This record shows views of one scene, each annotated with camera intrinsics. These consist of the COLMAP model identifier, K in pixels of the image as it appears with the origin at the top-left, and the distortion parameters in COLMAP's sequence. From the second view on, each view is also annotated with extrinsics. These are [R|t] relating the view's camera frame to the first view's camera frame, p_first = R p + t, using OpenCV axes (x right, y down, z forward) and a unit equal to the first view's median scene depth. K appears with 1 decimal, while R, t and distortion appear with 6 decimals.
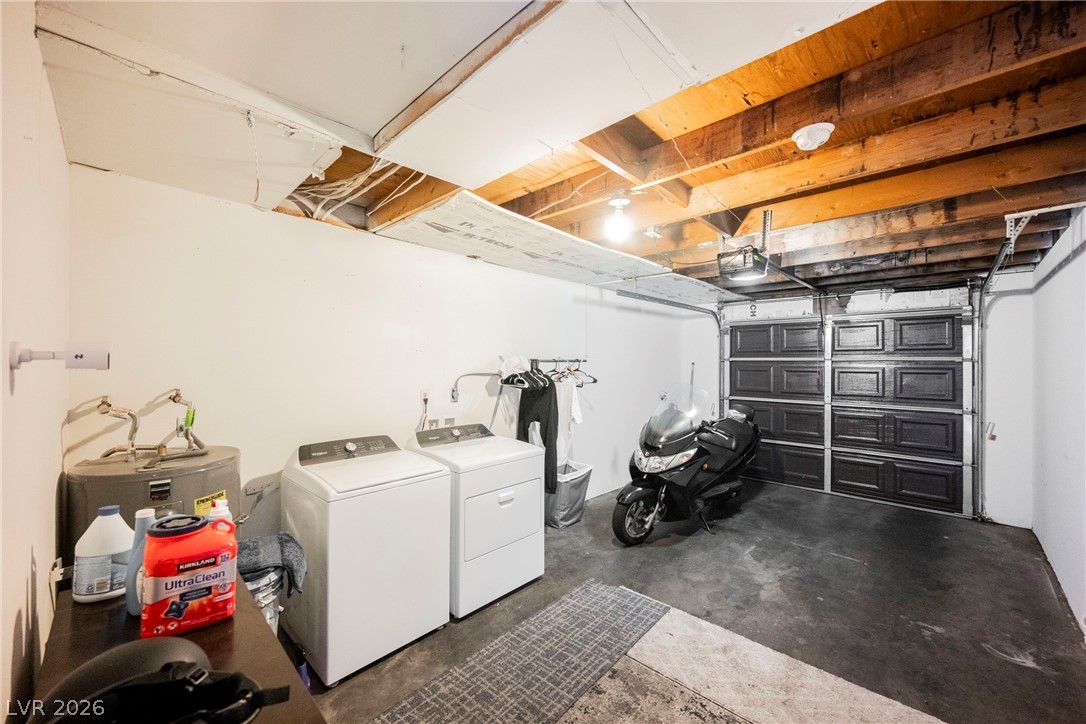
lens RADIAL K [[421.9, 0, 543.4], [0, 421.9, 361.8], [0, 0, 1]] dist [-0.001893, 0.000085]
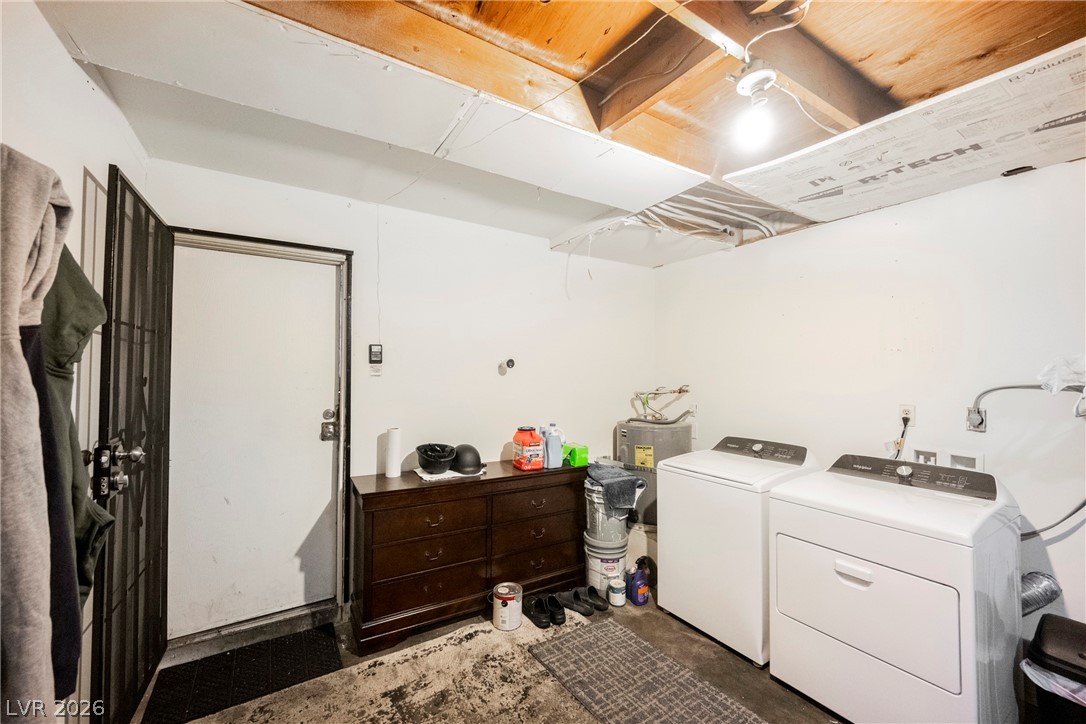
lens RADIAL K [[421.9, 0, 543.4], [0, 421.9, 361.8], [0, 0, 1]] dist [-0.001893, 0.000085]
pose [[-0.242503, -0.032844, -0.969595, 0.716672], [-0.005485, 0.999457, -0.032484, 0.027220], [0.970135, -0.002559, -0.242551, 0.758250]]
